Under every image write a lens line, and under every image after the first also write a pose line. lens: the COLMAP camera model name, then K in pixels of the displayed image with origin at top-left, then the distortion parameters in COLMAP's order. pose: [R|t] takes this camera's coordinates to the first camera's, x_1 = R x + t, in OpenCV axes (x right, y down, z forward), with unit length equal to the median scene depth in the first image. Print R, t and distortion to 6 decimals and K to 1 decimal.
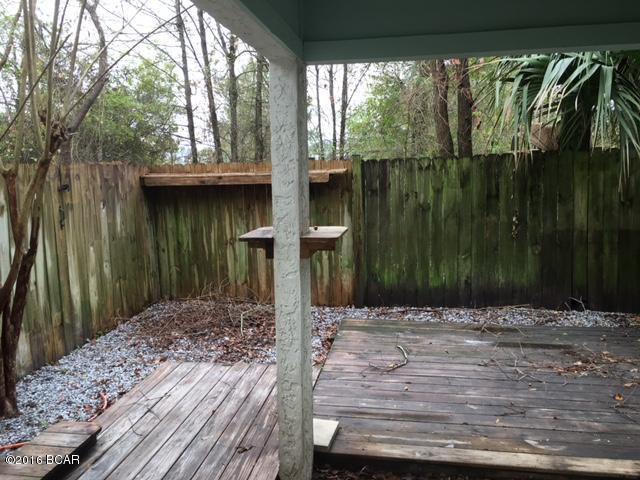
lens RADIAL K [[543.1, 0, 322.0], [0, 543.1, 240.3], [0, 0, 1]] dist [0.015168, -0.004979]
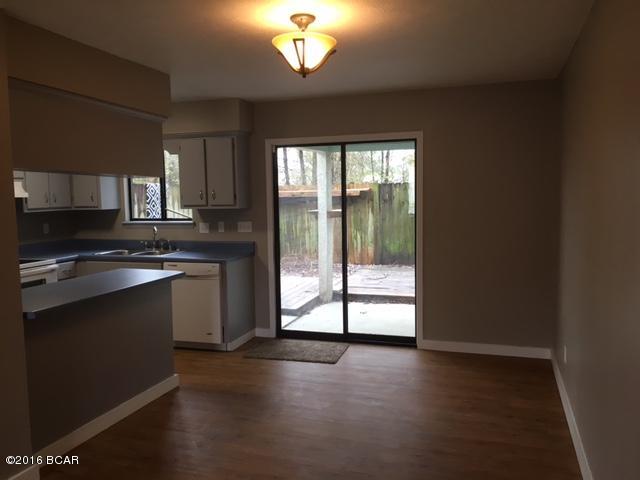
lens RADIAL K [[543.1, 0, 319.0], [0, 543.1, 239.7], [0, 0, 1]] dist [0.015168, -0.004979]
pose [[0.986871, 0.016742, -0.160638, 0.170031], [-0.022582, 0.999146, -0.034600, 0.108202], [0.159922, 0.037773, 0.986407, -0.823786]]
